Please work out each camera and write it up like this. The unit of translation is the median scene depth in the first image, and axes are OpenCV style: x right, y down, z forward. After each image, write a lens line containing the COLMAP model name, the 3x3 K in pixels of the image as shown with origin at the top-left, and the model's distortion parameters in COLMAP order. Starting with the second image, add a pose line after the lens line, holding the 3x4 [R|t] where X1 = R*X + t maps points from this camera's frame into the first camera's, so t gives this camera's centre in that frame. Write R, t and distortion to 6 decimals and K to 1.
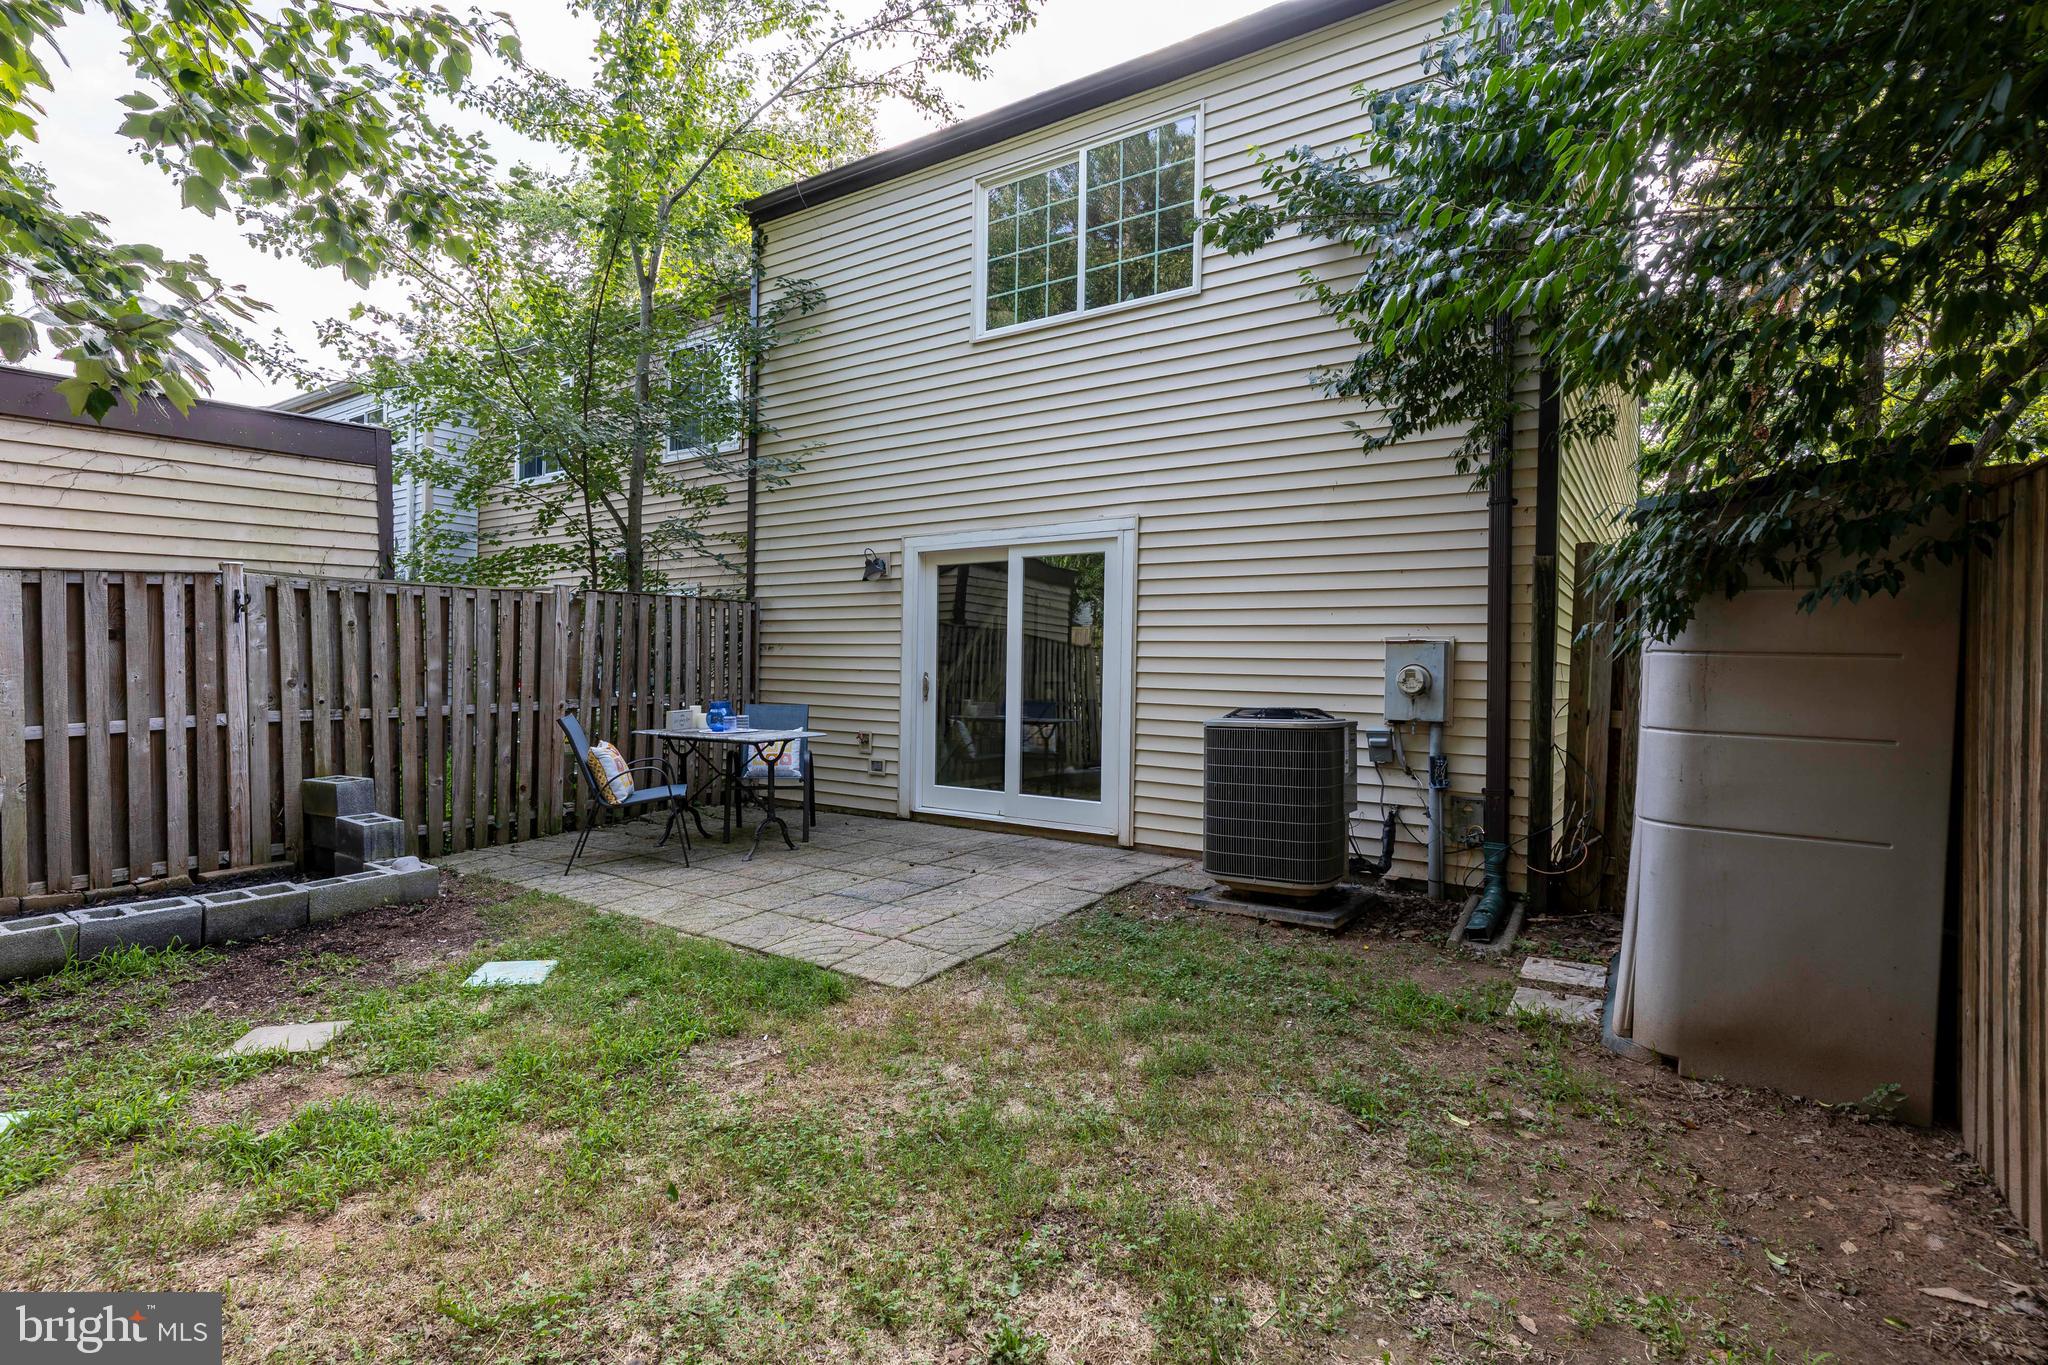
lens RADIAL K [[998.6, 0, 1018.5], [0, 998.6, 677.3], [0, 0, 1]] dist [0.000428, 0.003444]
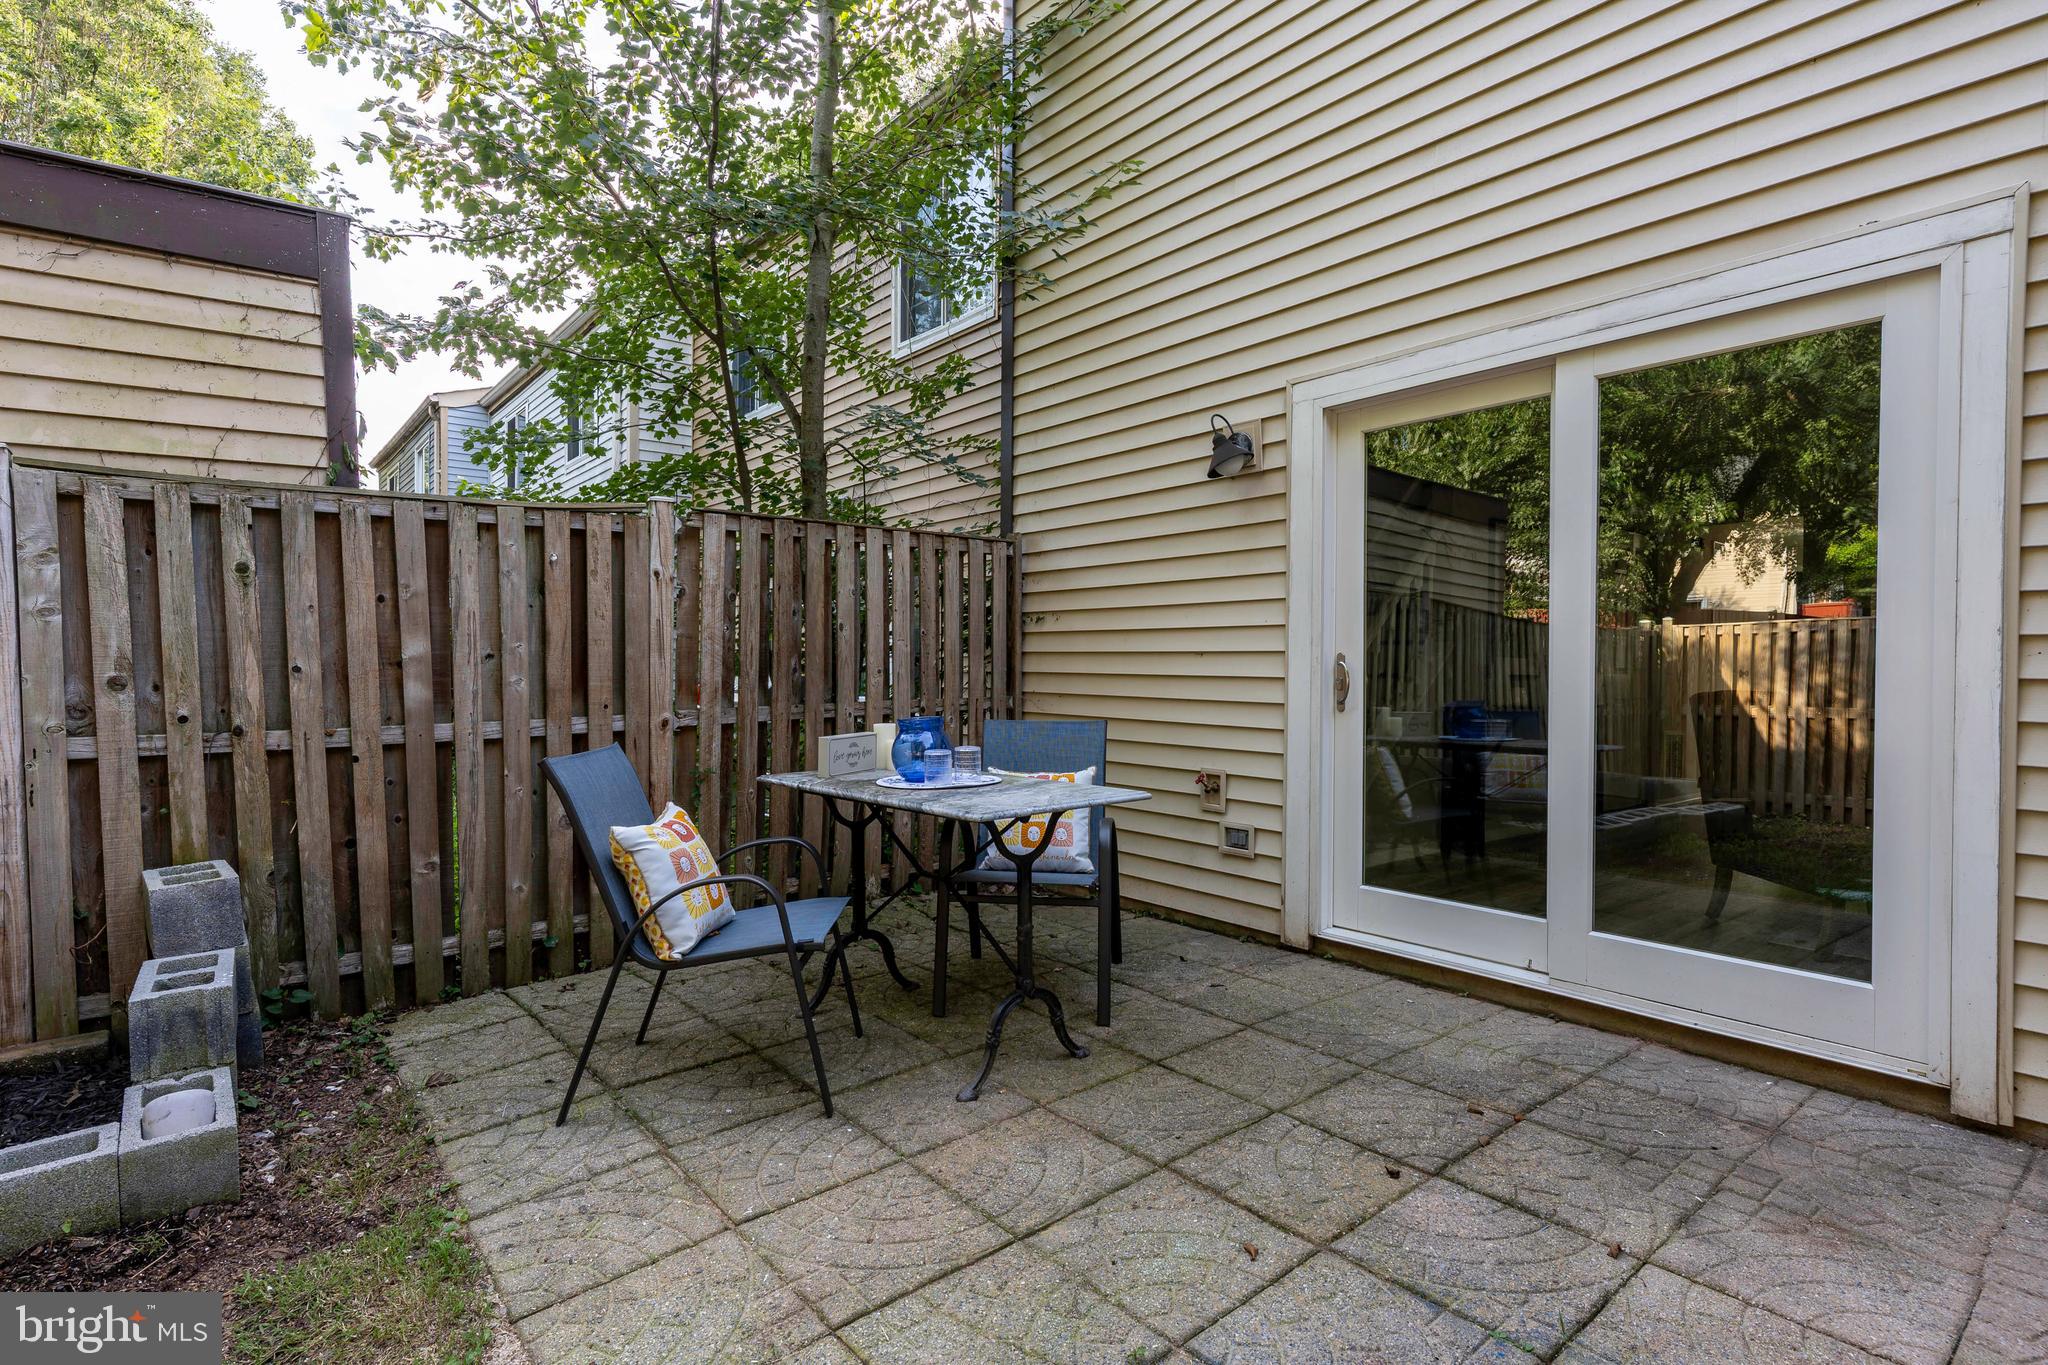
lens RADIAL K [[1054.1, 0, 1022.6], [0, 1054.1, 686.7], [0, 0, 1]] dist [0.001957, 0.000133]
pose [[0.961102, -0.006342, -0.276120, -0.114557], [0.008535, 0.999941, 0.006741, 0.007067], [0.276061, -0.008835, 0.961100, 0.526861]]
